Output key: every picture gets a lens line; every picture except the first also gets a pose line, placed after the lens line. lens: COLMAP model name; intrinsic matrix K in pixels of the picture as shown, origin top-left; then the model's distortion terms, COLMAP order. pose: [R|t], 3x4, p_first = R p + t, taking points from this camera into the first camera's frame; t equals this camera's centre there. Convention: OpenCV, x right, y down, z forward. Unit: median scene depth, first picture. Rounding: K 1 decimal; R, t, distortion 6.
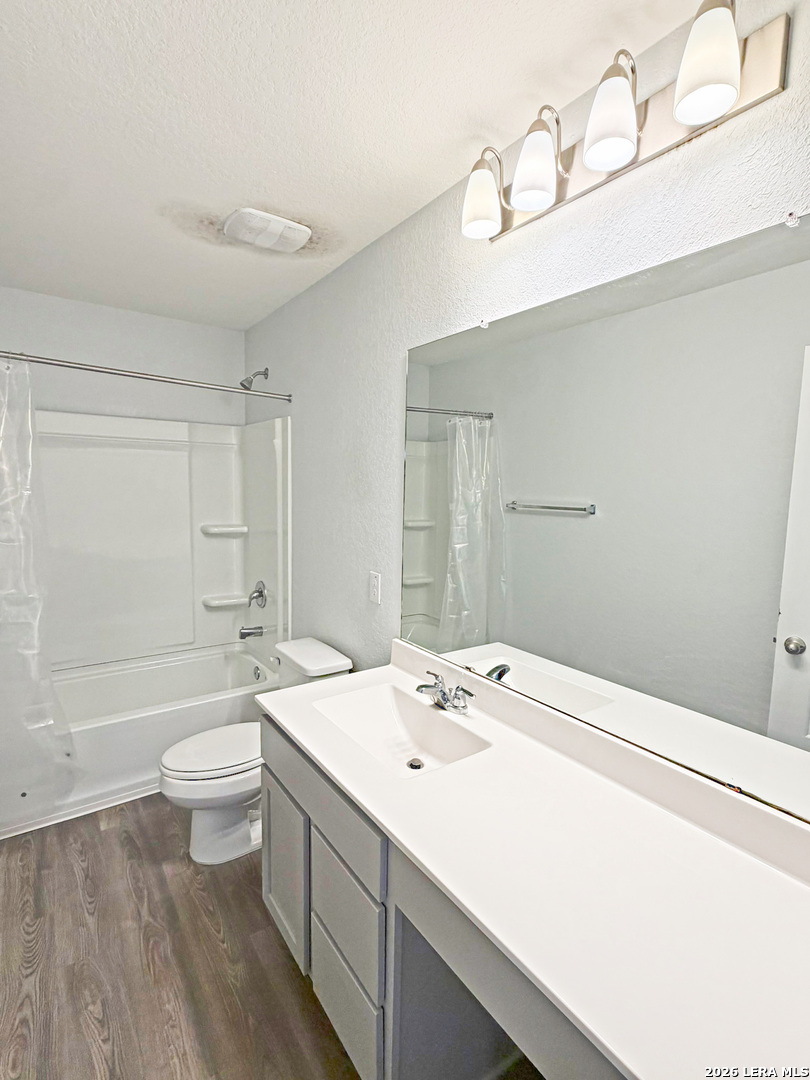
lens RADIAL K [[508.4, 0, 402.8], [0, 508.4, 538.5], [0, 0, 1]] dist [0.001083, -0.000114]
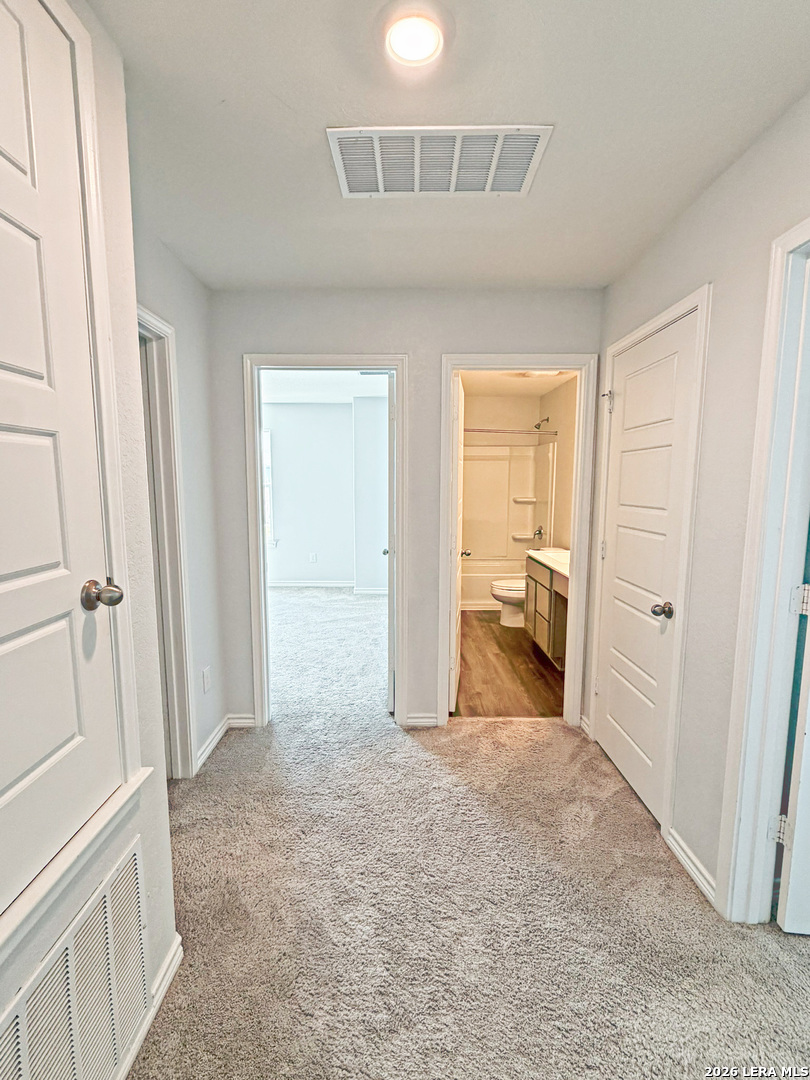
lens RADIAL K [[508.4, 0, 403.5], [0, 508.4, 541.9], [0, 0, 1]] dist [0.001083, -0.000114]
pose [[0.819094, 0.051655, -0.571328, 0.426613], [-0.047120, 0.998631, 0.022734, 0.131480], [0.571720, 0.008299, 0.820407, -0.942336]]
